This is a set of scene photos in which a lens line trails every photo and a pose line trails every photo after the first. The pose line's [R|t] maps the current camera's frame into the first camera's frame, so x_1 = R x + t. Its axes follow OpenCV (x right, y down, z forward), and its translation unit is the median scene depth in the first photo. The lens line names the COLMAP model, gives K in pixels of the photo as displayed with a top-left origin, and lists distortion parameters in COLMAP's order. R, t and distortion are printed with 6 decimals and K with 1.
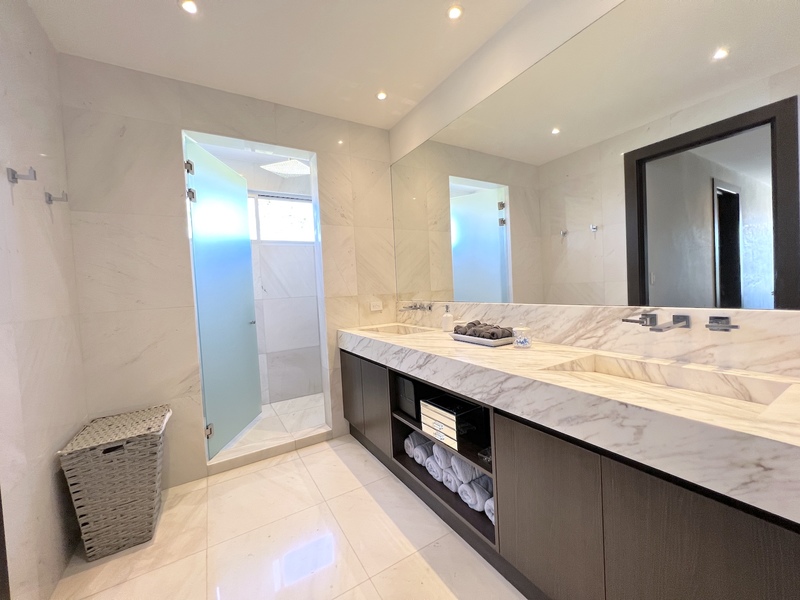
lens RADIAL K [[321.0, 0, 399.5], [0, 321.0, 299.5], [0, 0, 1]] dist [0.002246, -0.000058]
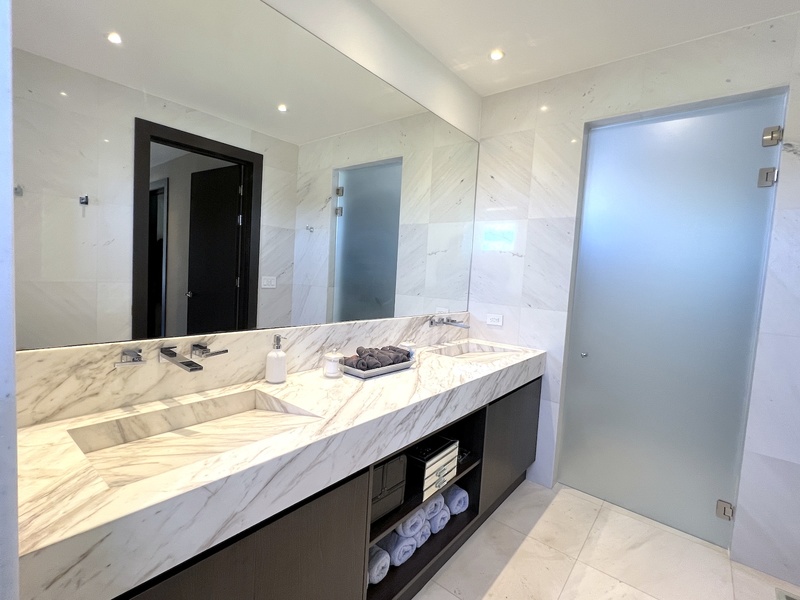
lens RADIAL K [[377.4, 0, 399.7], [0, 377.4, 297.3], [0, 0, 1]] dist [-0.005264, -0.000405]
pose [[-0.339754, -0.029886, 0.940039, -0.726872], [-0.003291, 0.999527, 0.030588, -0.094412], [-0.940509, 0.007299, -0.339692, 1.362466]]
